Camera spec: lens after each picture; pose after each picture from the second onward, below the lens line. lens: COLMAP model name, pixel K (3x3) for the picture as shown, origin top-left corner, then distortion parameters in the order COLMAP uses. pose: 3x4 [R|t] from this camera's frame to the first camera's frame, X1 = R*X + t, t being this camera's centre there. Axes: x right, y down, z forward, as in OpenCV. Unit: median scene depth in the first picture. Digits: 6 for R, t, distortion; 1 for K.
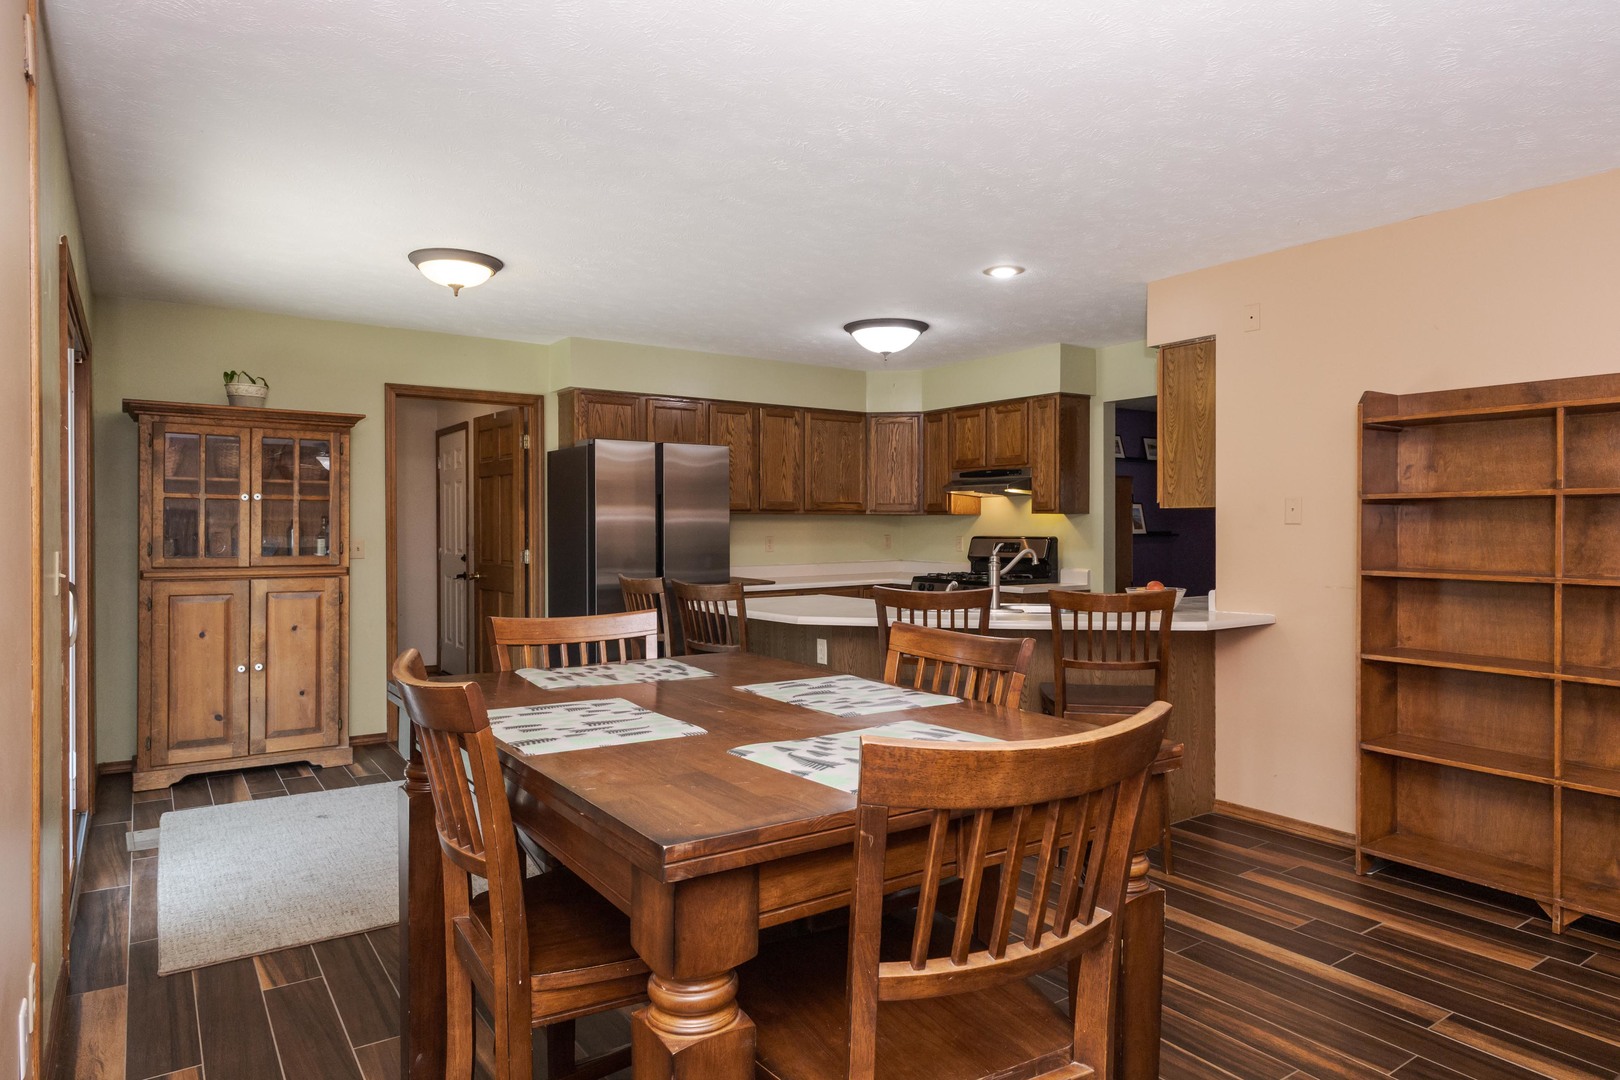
lens RADIAL K [[966.2, 0, 810.0], [0, 966.2, 540.0], [0, 0, 1]] dist [-0.000405, -0.000027]
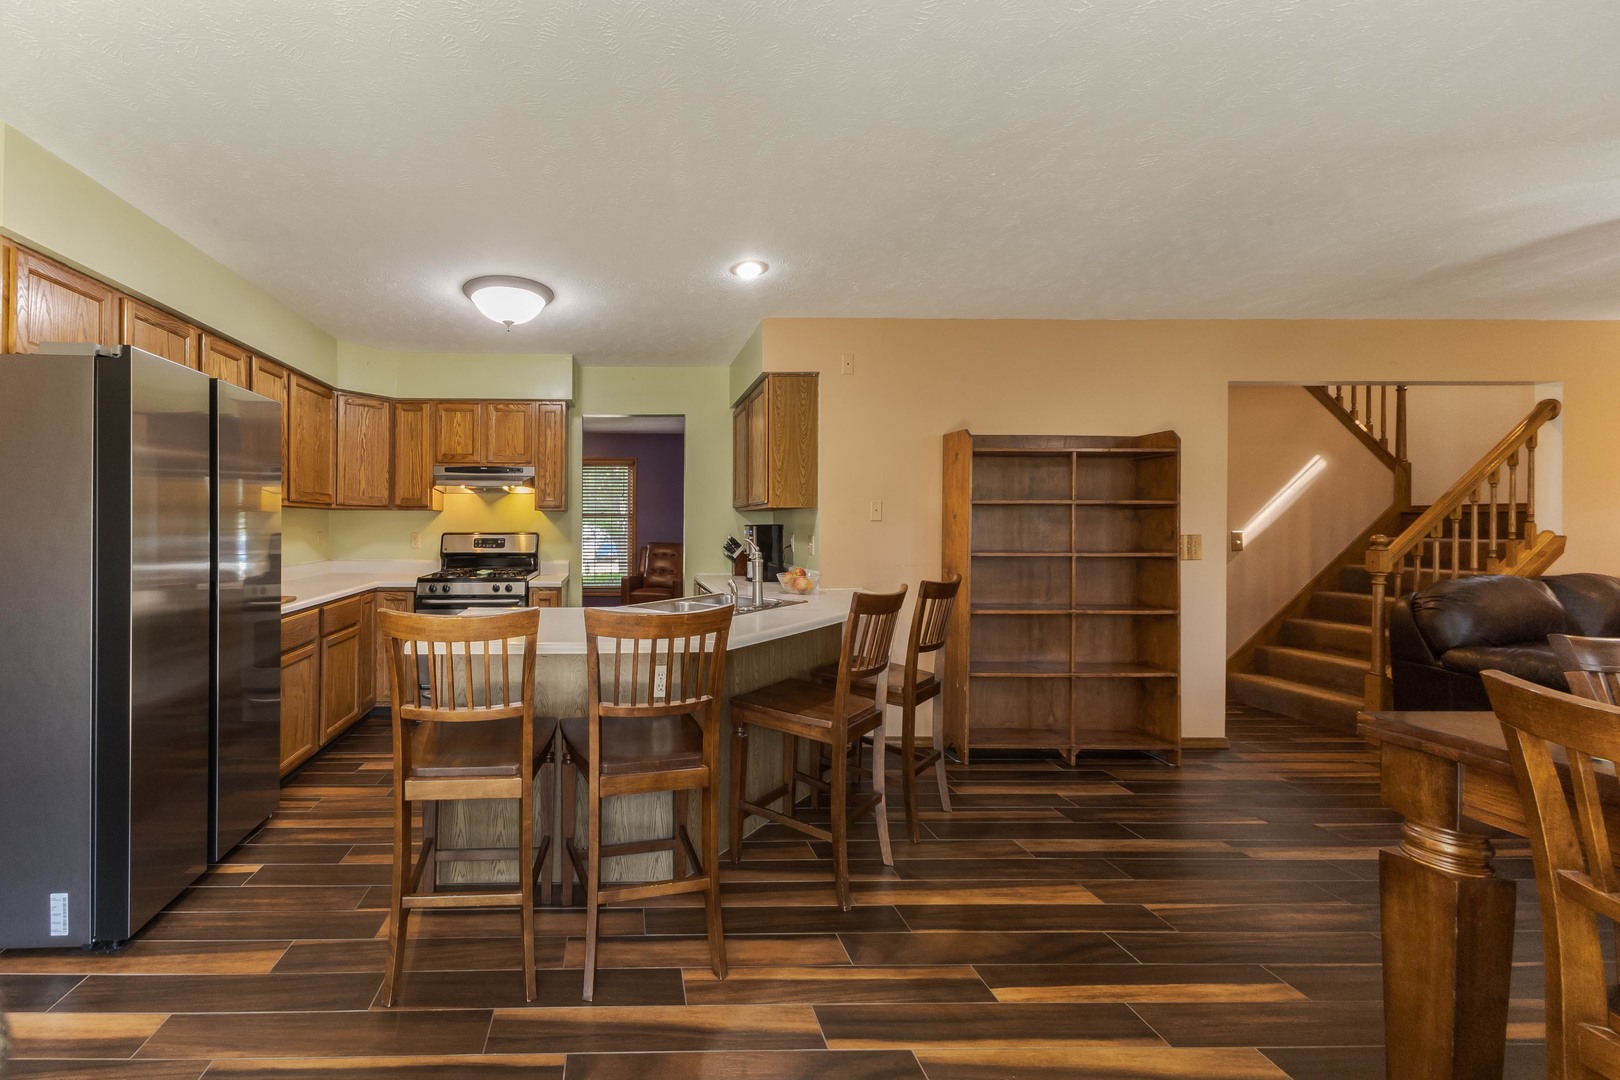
lens RADIAL K [[667.3, 0, 825.1], [0, 667.3, 536.1], [0, 0, 1]] dist [0.009424, 0.000033]
pose [[0.561413, -0.014474, 0.827409, -0.260356], [0.010700, 0.999890, 0.010231, -0.004767], [-0.827467, 0.003109, 0.561506, 0.430577]]
